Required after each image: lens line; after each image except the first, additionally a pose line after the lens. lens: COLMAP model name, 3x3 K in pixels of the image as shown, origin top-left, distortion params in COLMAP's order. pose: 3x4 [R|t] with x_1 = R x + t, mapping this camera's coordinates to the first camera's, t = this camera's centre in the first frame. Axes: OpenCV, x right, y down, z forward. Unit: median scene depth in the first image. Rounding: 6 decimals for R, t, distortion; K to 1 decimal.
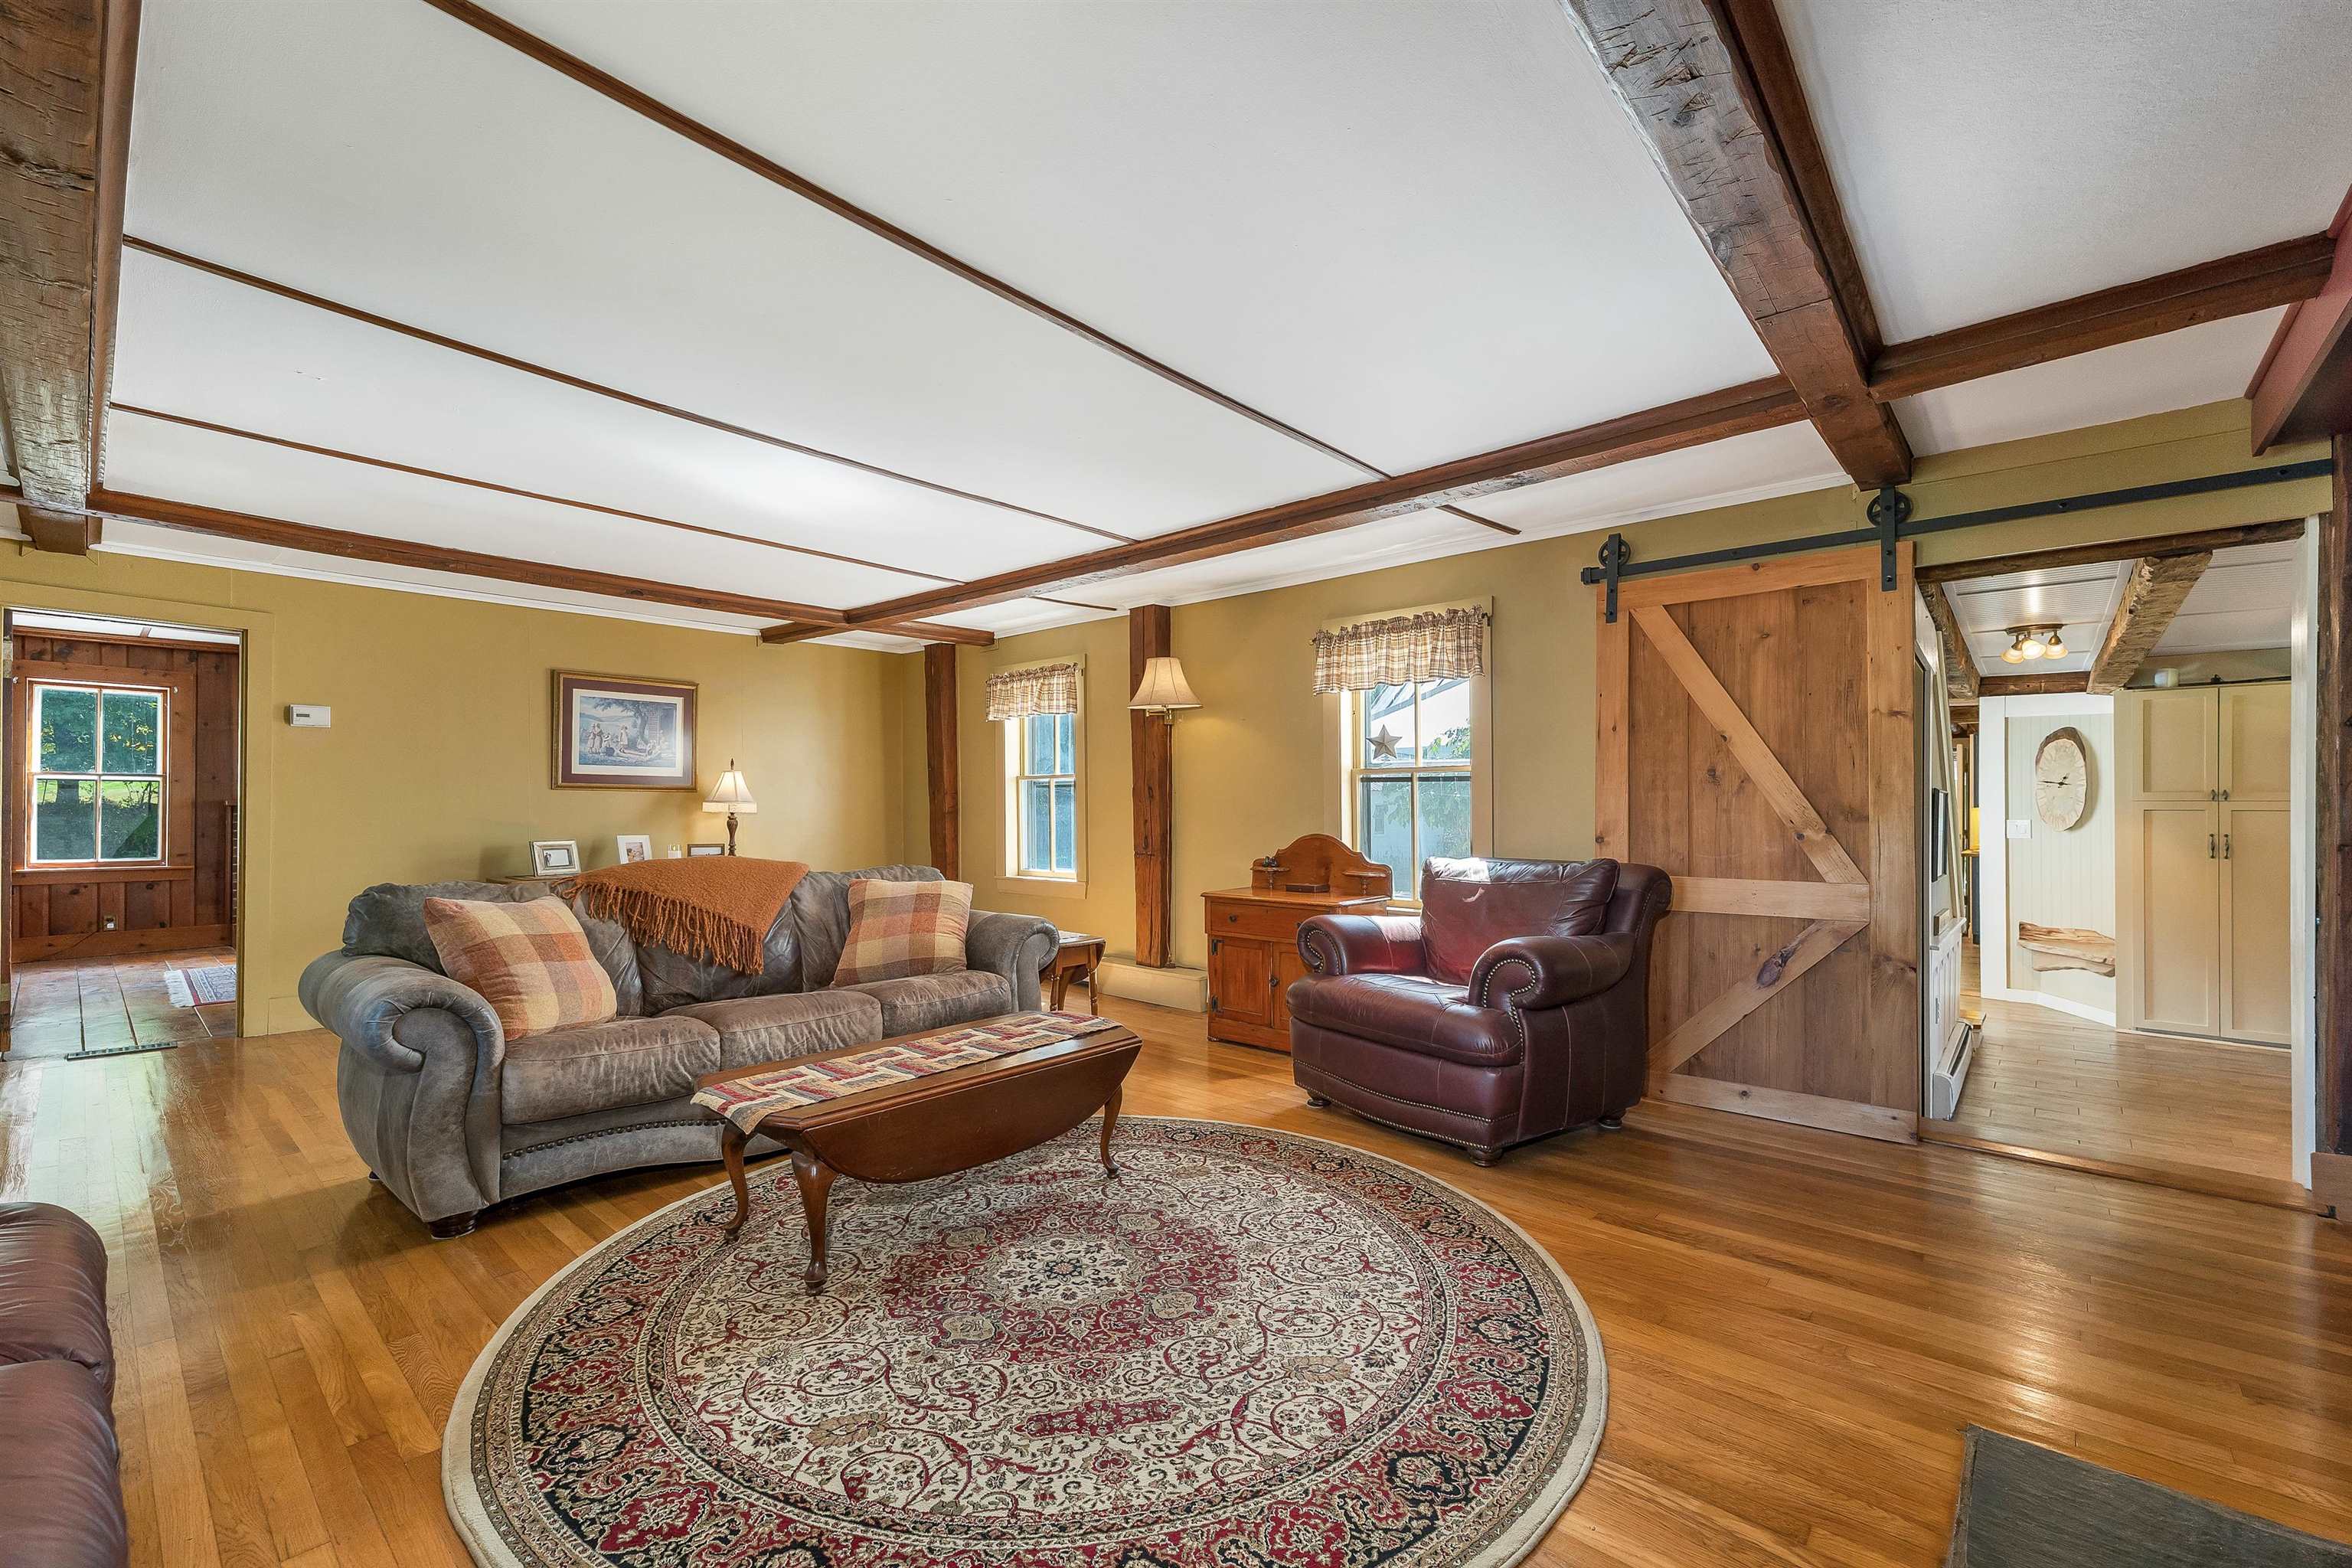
lens RADIAL K [[990.3, 0, 1179.6], [0, 990.3, 803.9], [0, 0, 1]] dist [0.000051, -0.000063]
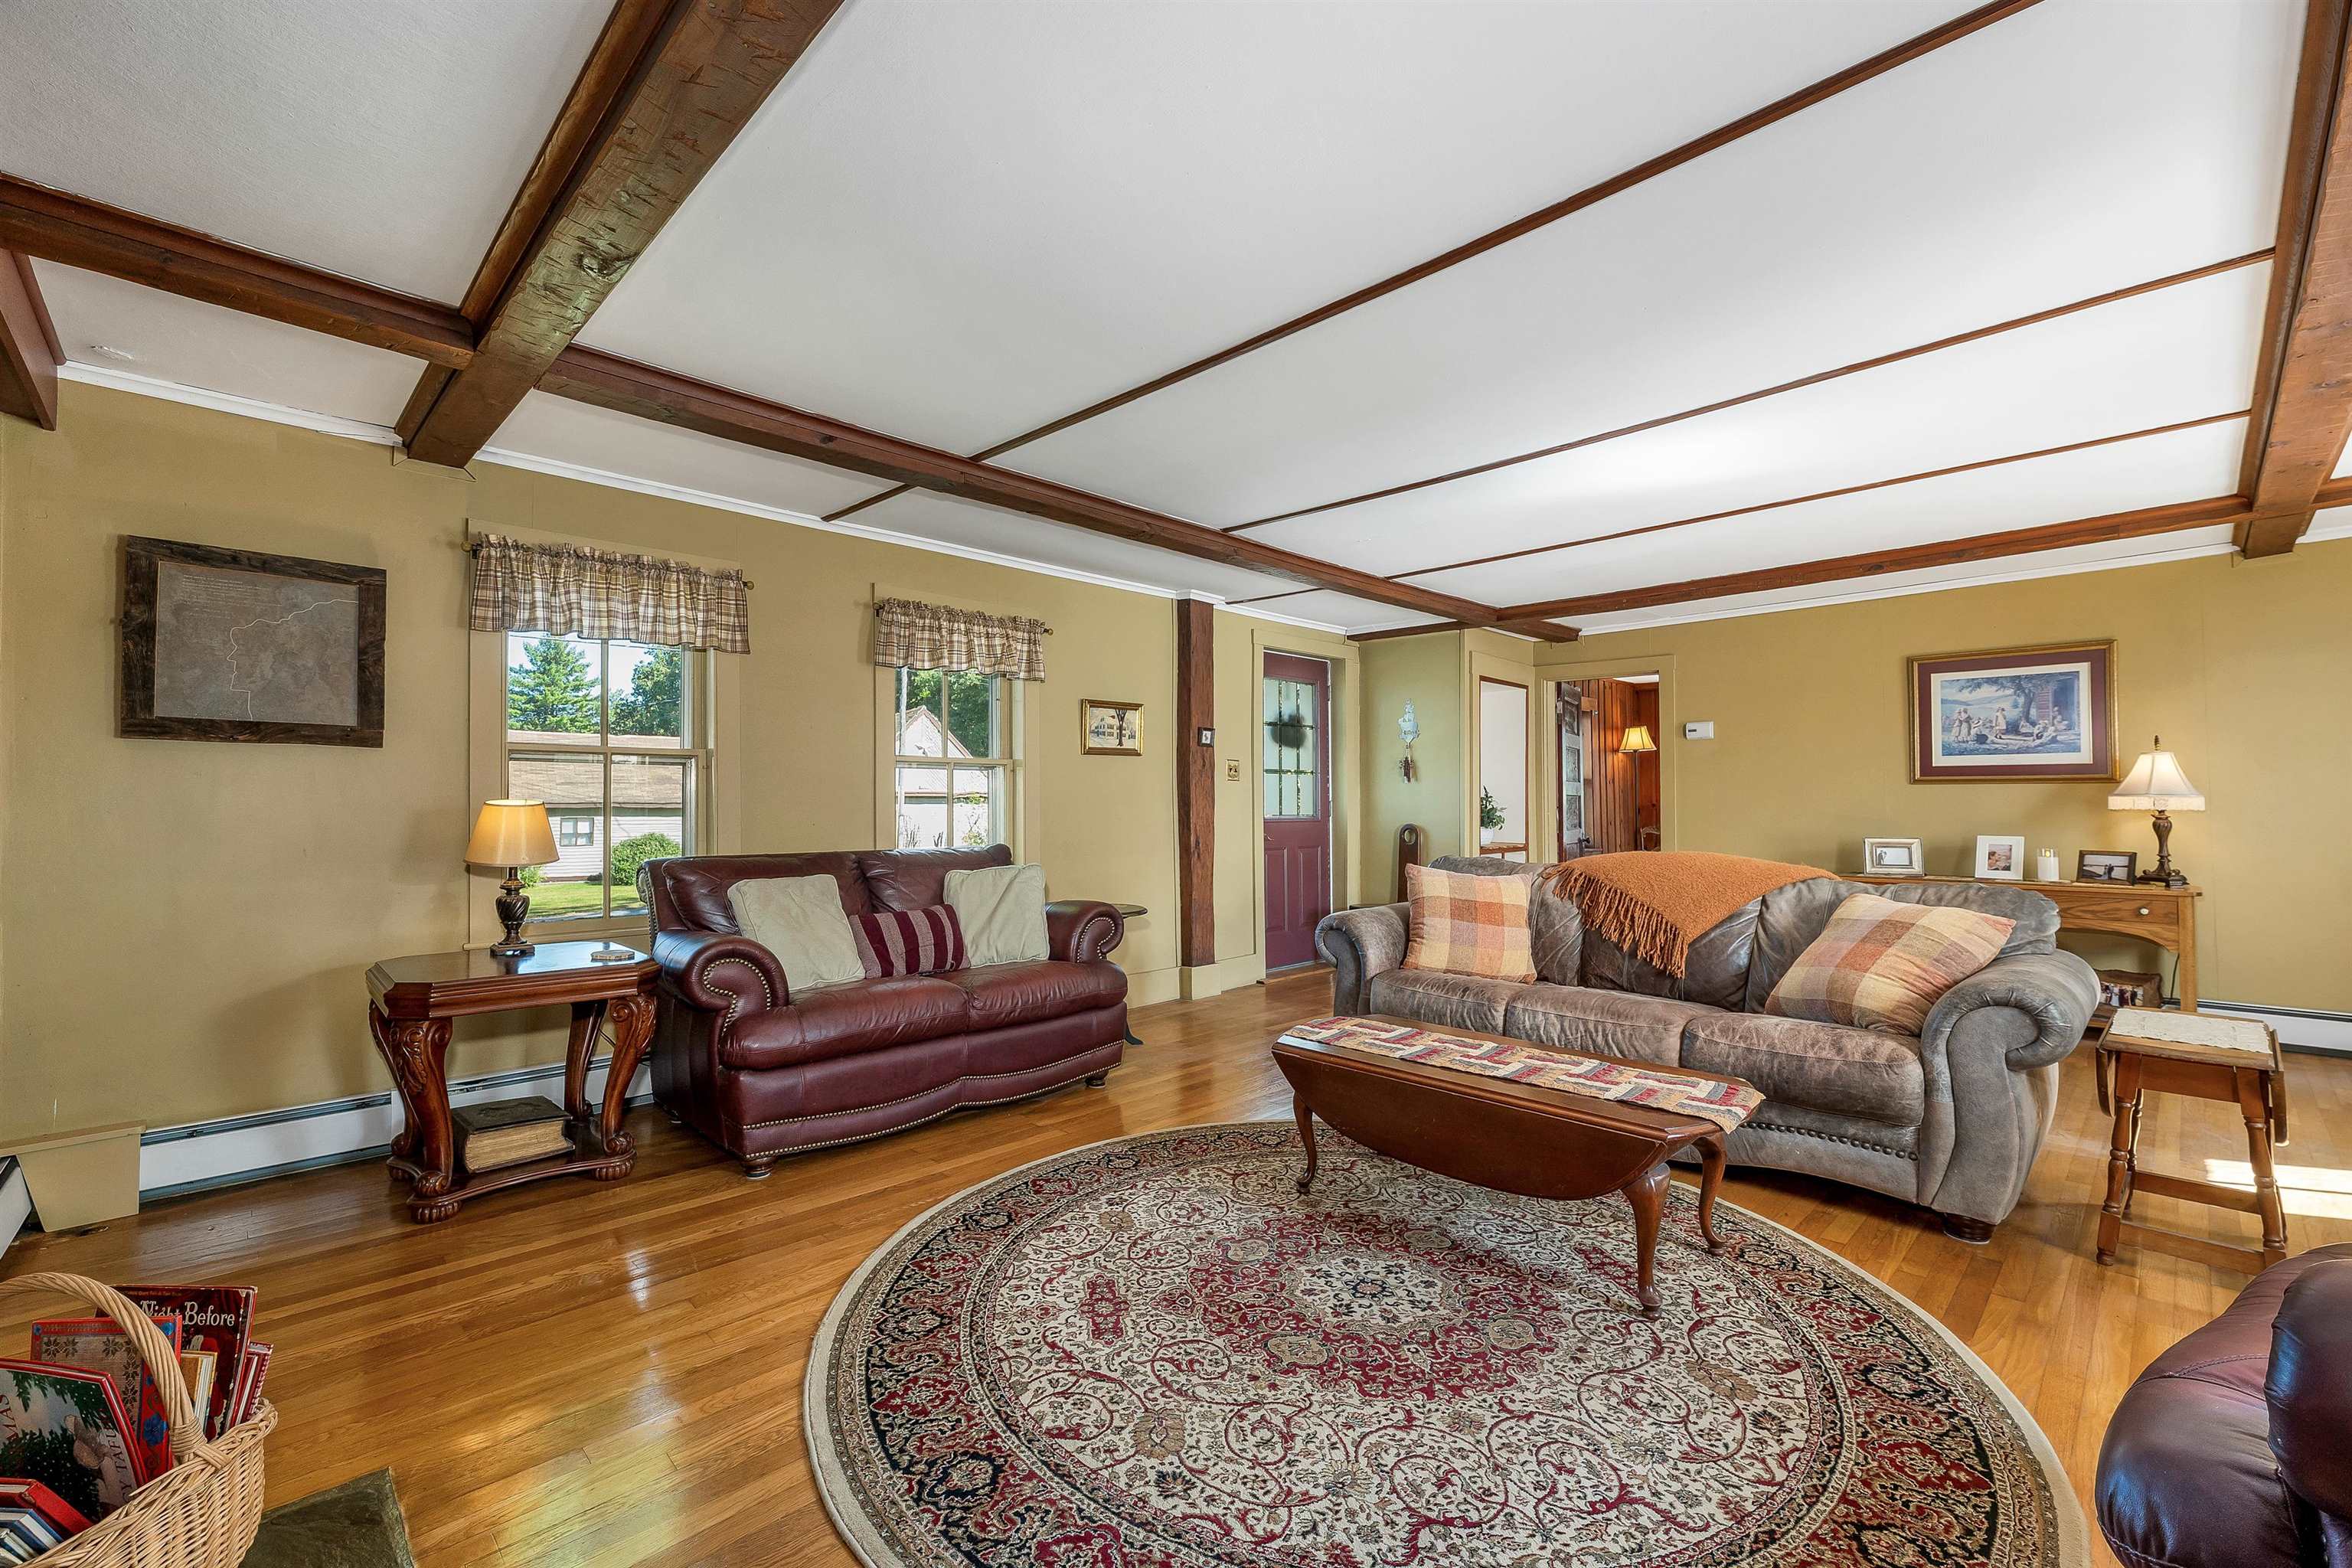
lens RADIAL K [[990.3, 0, 1177.2], [0, 990.3, 782.9], [0, 0, 1]] dist [0.000051, -0.000063]
pose [[-0.076737, -0.022690, -0.996793, 0.821362], [0.002796, 0.999732, -0.022972, 0.008994], [0.997047, -0.004549, -0.076653, 0.865568]]
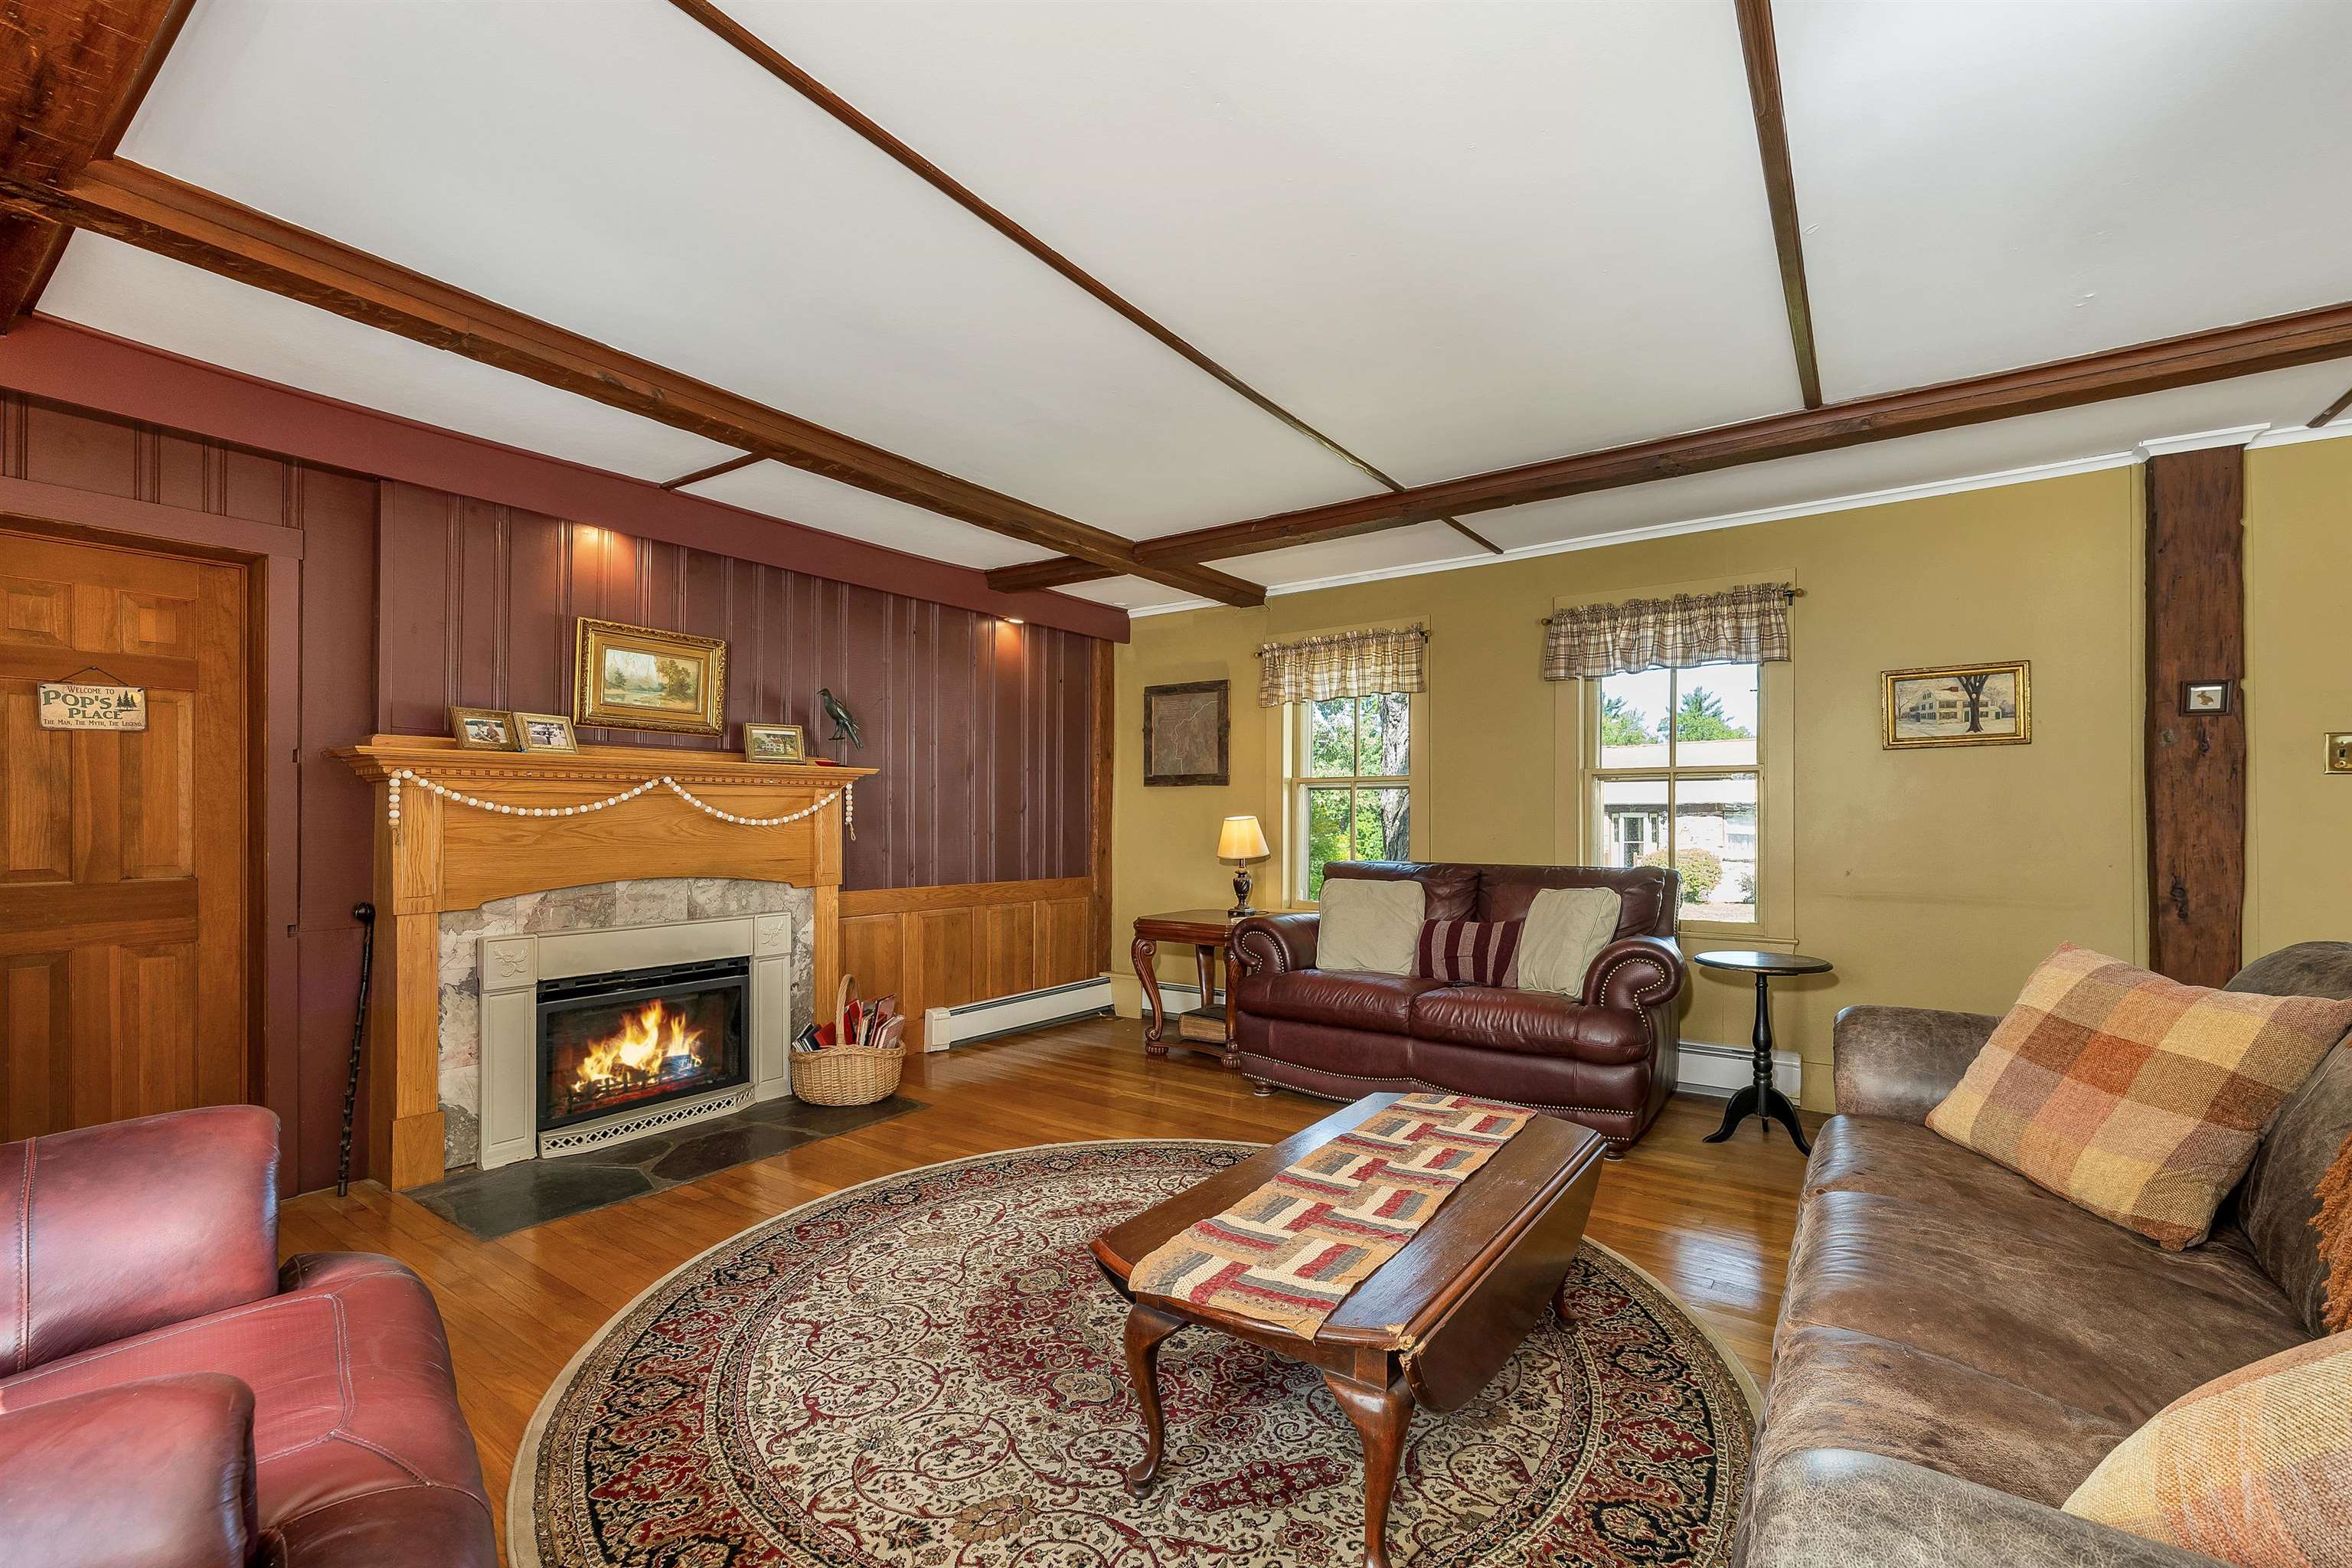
lens RADIAL K [[990.3, 0, 1162.7], [0, 990.3, 814.7], [0, 0, 1]] dist [0.000051, -0.000063]
pose [[-0.995691, -0.004172, -0.092636, -0.033239], [-0.003369, 0.999955, -0.008824, 0.012976], [0.092669, -0.008474, -0.995661, 1.865980]]
